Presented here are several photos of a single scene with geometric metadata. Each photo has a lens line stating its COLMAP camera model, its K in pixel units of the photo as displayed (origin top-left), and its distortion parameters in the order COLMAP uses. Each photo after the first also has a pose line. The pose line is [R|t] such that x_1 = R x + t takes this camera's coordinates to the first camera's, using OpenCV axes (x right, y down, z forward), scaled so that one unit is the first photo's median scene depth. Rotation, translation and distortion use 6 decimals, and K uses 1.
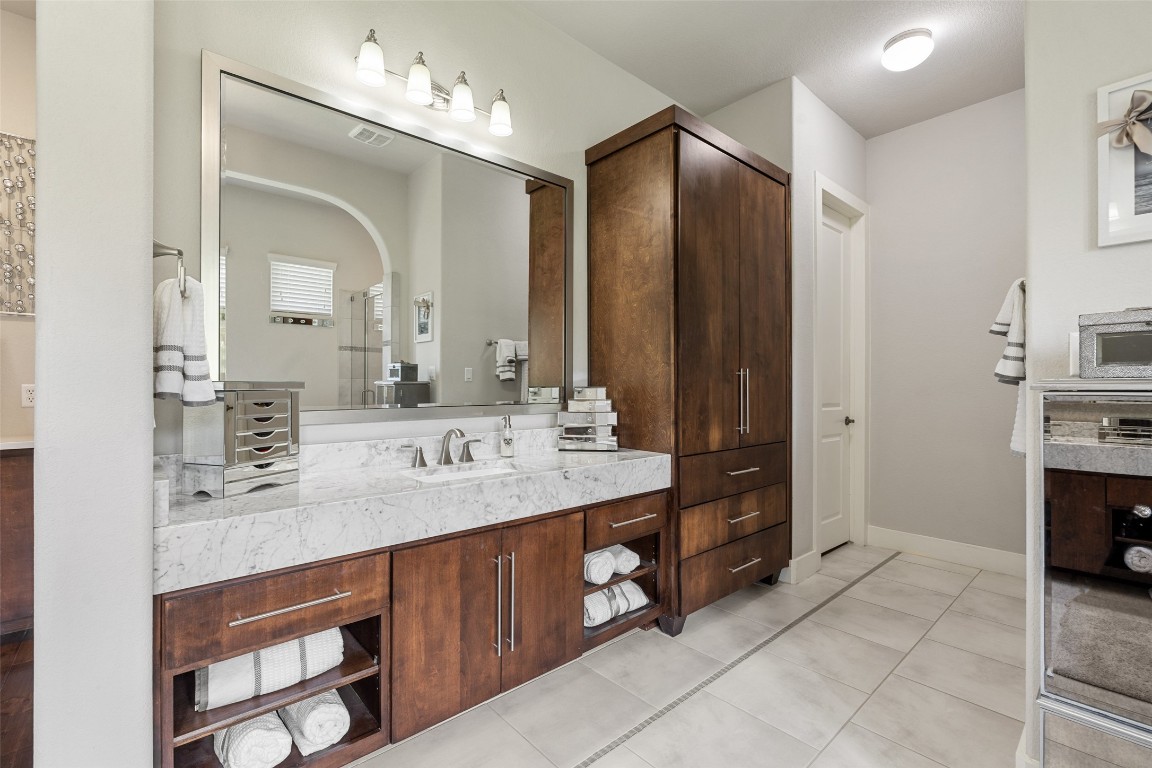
lens RADIAL K [[500.9, 0, 577.4], [0, 500.9, 386.3], [0, 0, 1]] dist [-0.004490, -0.000270]
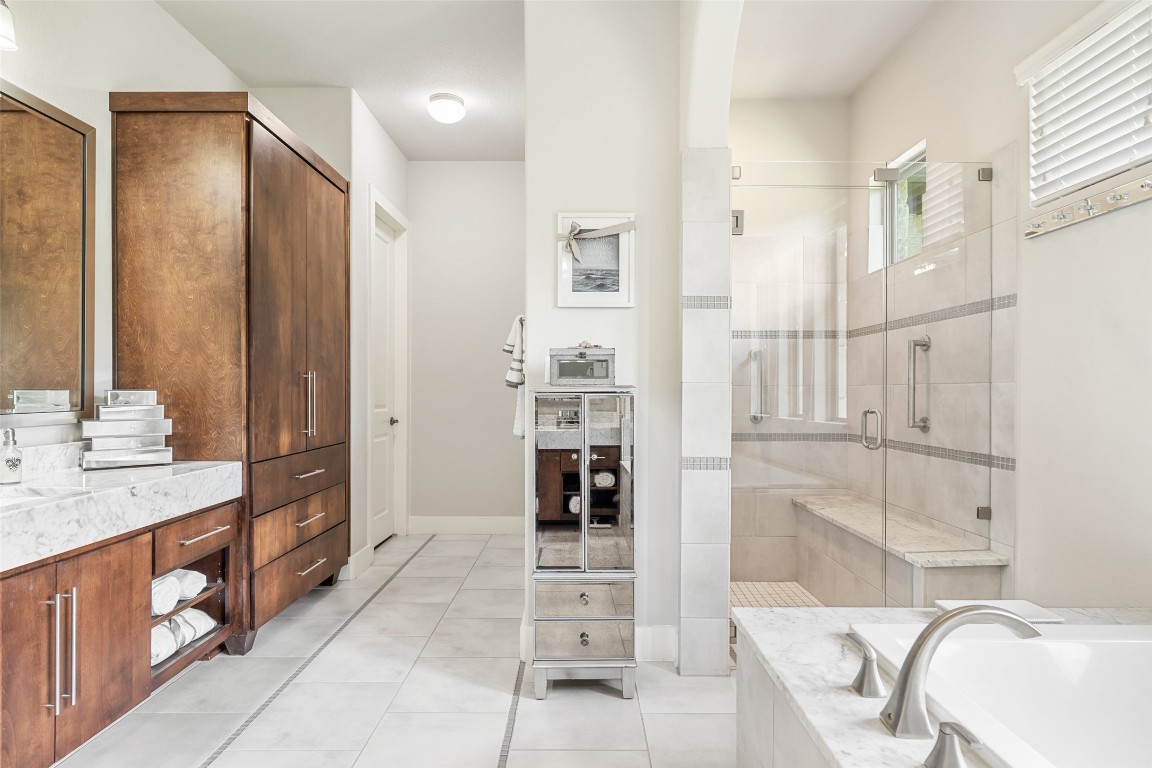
lens RADIAL K [[593.8, 0, 576.0], [0, 593.8, 384.0], [0, 0, 1]] dist [0.001042, 0.000136]
pose [[0.666690, 0.005757, 0.745313, -0.225933], [-0.001394, 0.999978, -0.006478, -0.003516], [-0.745334, 0.003280, 0.666683, -0.212652]]
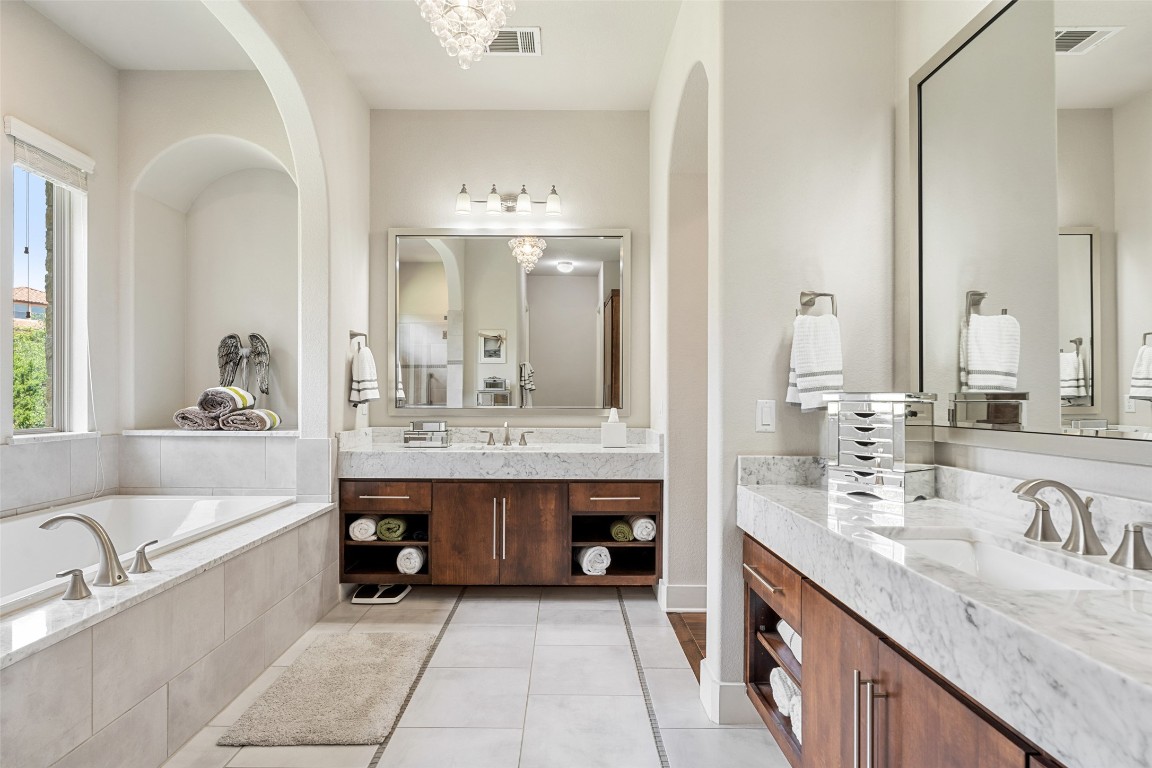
lens RADIAL K [[600.6, 0, 576.0], [0, 600.6, 384.0], [0, 0, 1]] dist [0.000242, 0.000054]
pose [[-0.650758, -0.015432, -0.759128, 0.459024], [-0.000766, 0.999806, -0.019668, -0.001977], [0.759285, -0.012218, -0.650644, 0.867662]]
